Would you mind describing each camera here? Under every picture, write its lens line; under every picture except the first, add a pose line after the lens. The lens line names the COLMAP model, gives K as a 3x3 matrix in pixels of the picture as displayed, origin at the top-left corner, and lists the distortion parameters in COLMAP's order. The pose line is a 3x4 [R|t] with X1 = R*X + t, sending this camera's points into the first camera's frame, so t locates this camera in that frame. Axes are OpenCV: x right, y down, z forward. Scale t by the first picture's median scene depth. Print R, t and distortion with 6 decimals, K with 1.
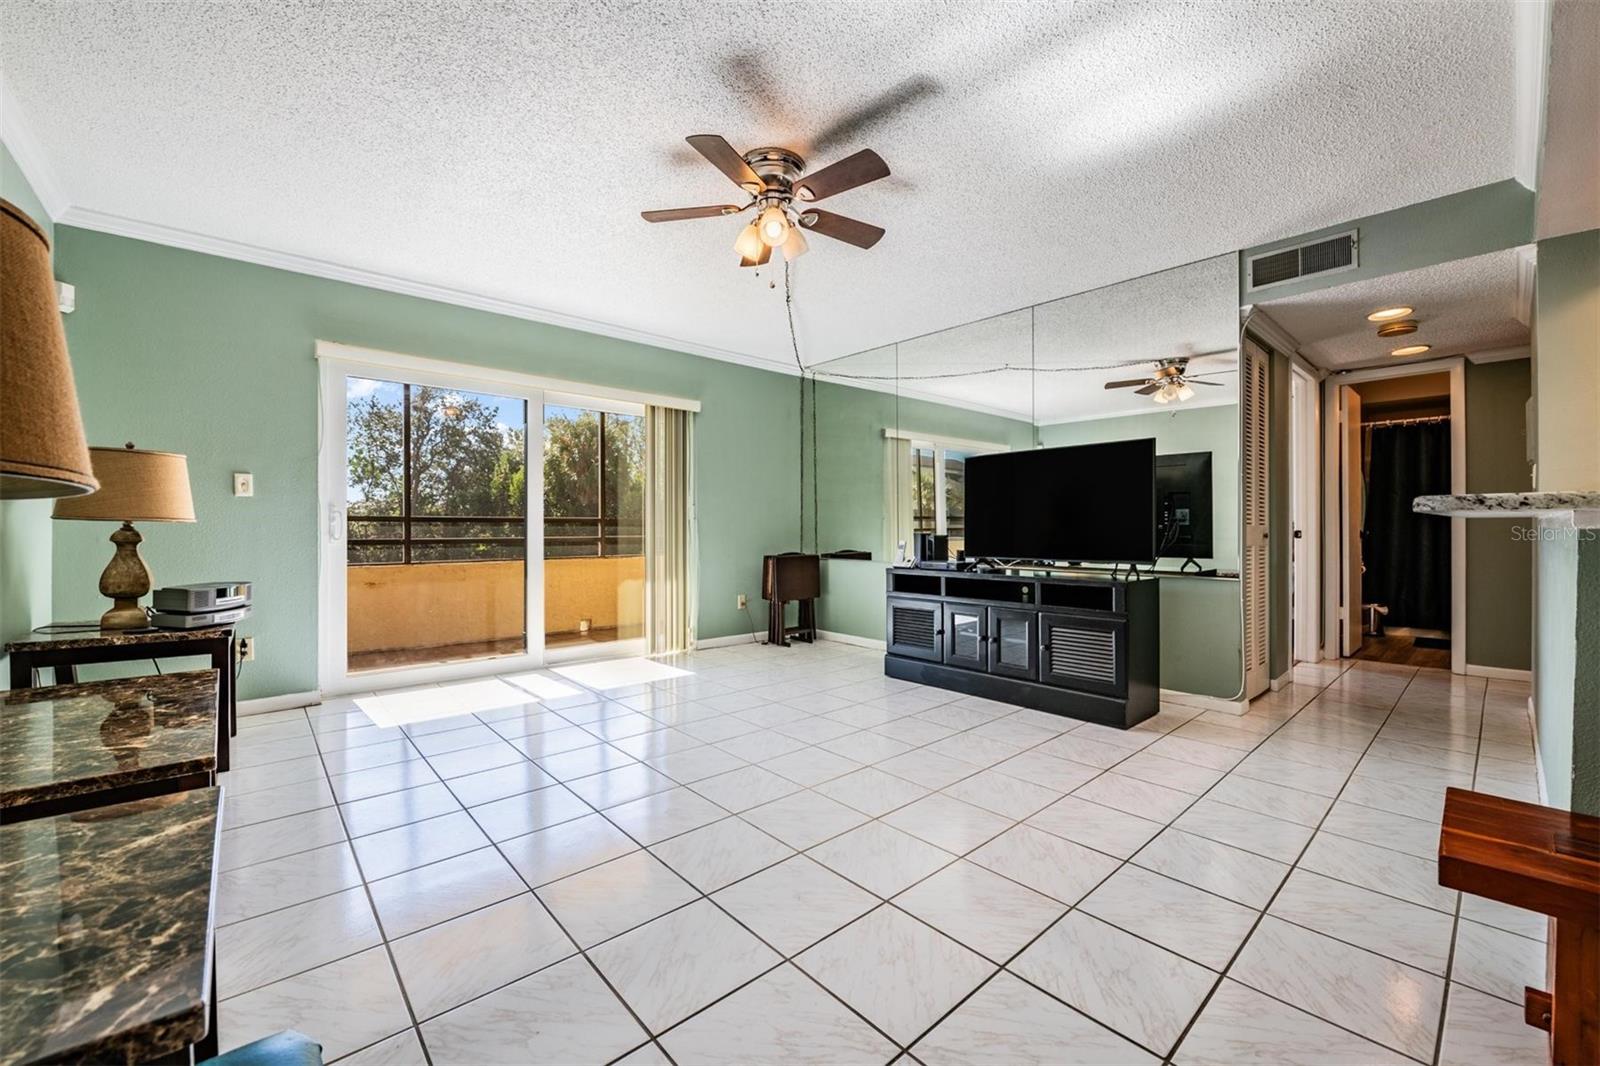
lens RADIAL K [[630.3, 0, 804.5], [0, 630.3, 533.5], [0, 0, 1]] dist [-0.006495, -0.003684]
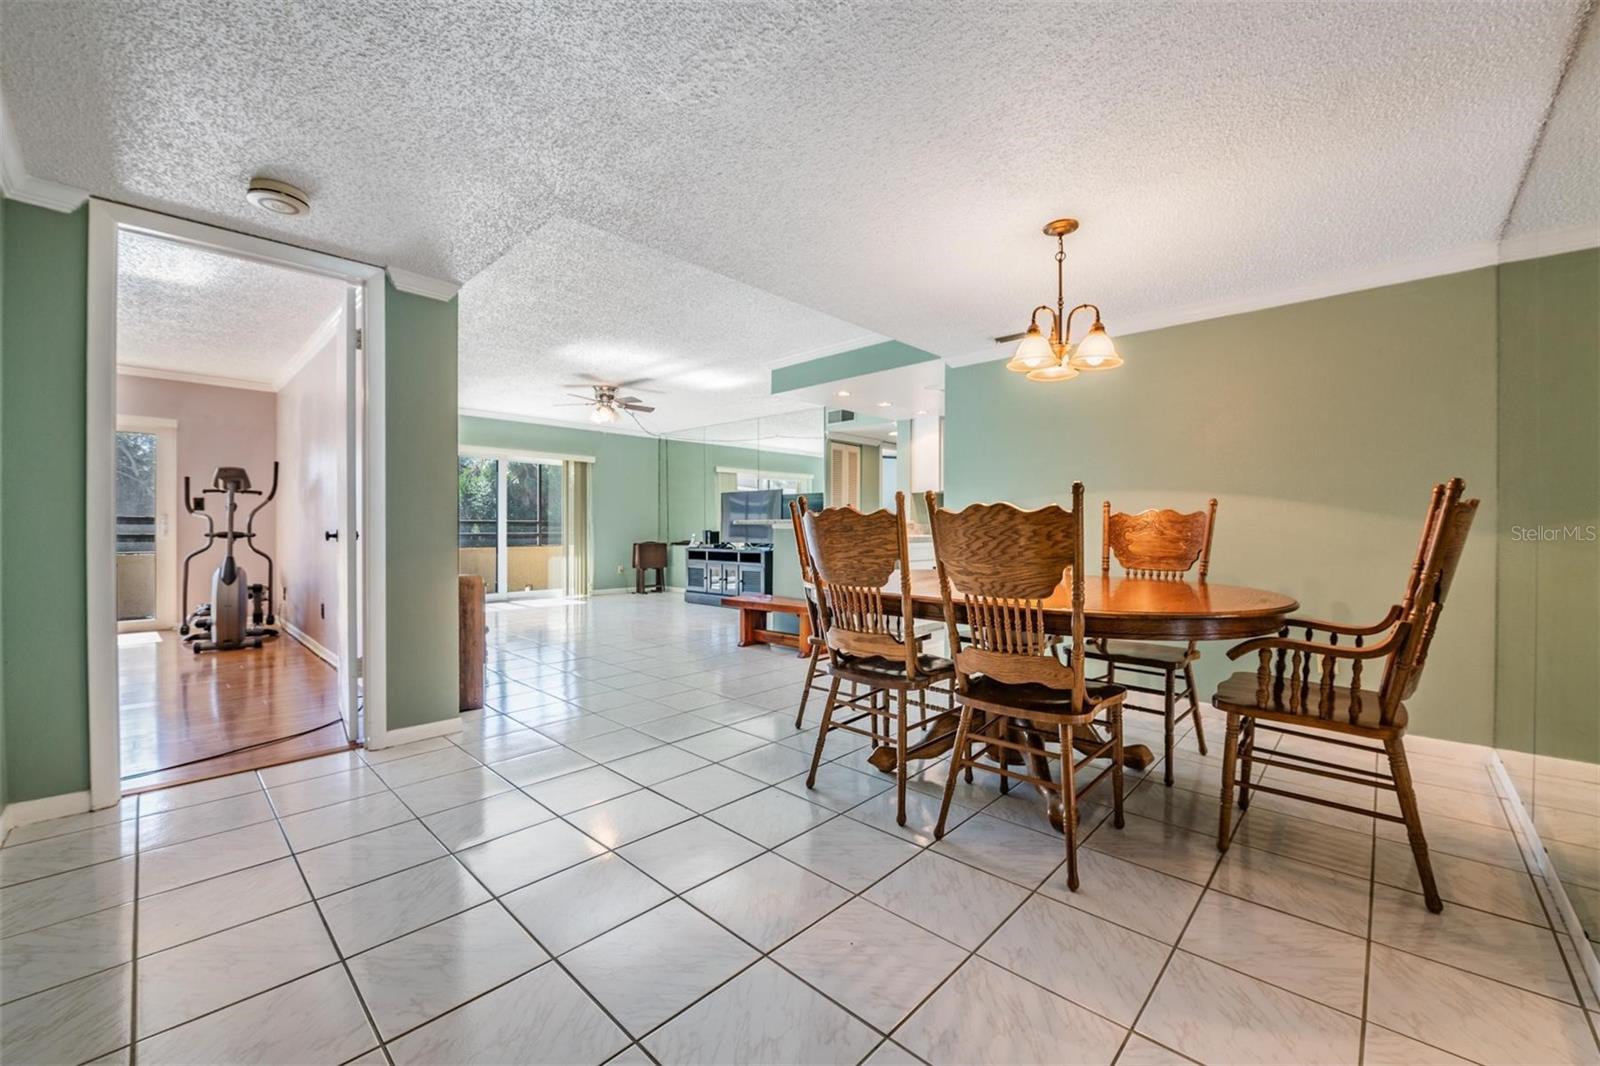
lens RADIAL K [[630.3, 0, 810.4], [0, 630.3, 529.8], [0, 0, 1]] dist [-0.006495, -0.003684]
pose [[0.995870, -0.005386, 0.090633, 0.289828], [0.005218, 0.999984, 0.002098, -0.004701], [-0.090643, -0.001616, 0.995882, -0.859914]]
